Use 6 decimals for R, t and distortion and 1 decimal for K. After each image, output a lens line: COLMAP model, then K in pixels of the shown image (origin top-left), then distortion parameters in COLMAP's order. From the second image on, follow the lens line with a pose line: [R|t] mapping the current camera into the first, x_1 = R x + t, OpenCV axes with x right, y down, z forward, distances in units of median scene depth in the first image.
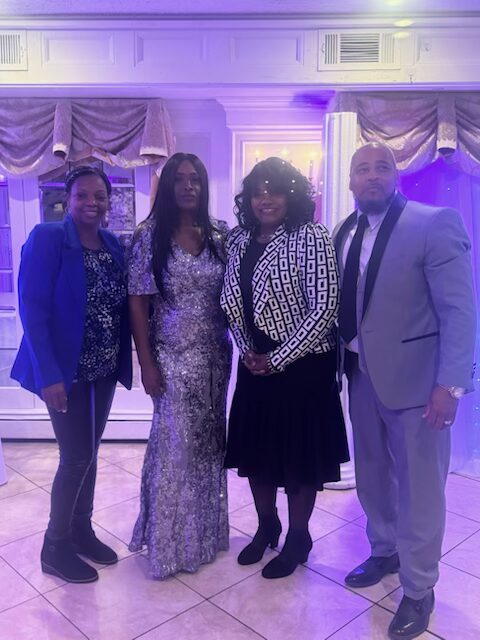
lens RADIAL K [[621.5, 0, 240.0], [0, 621.5, 320.0], [0, 0, 1]] dist [0.053171, 0.001605]
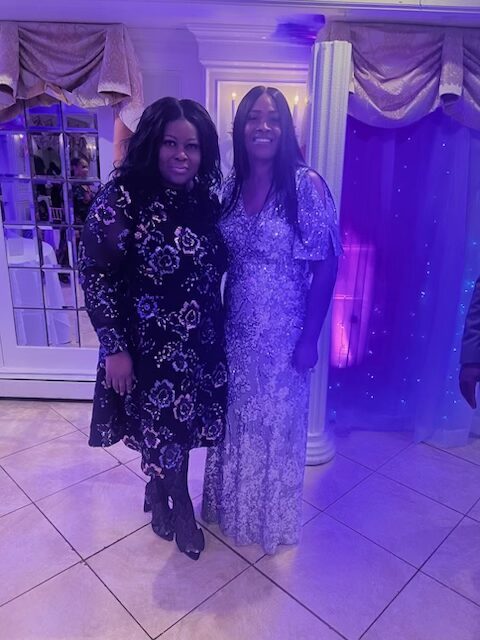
lens RADIAL K [[477.8, 0, 239.8], [0, 477.8, 332.8], [0, 0, 1]] dist [-0.004400, -0.005071]
pose [[0.999550, 0.020584, 0.021817, 0.028792], [-0.023738, 0.987492, 0.155875, -0.041868], [-0.018335, -0.156323, 0.987536, 0.289393]]
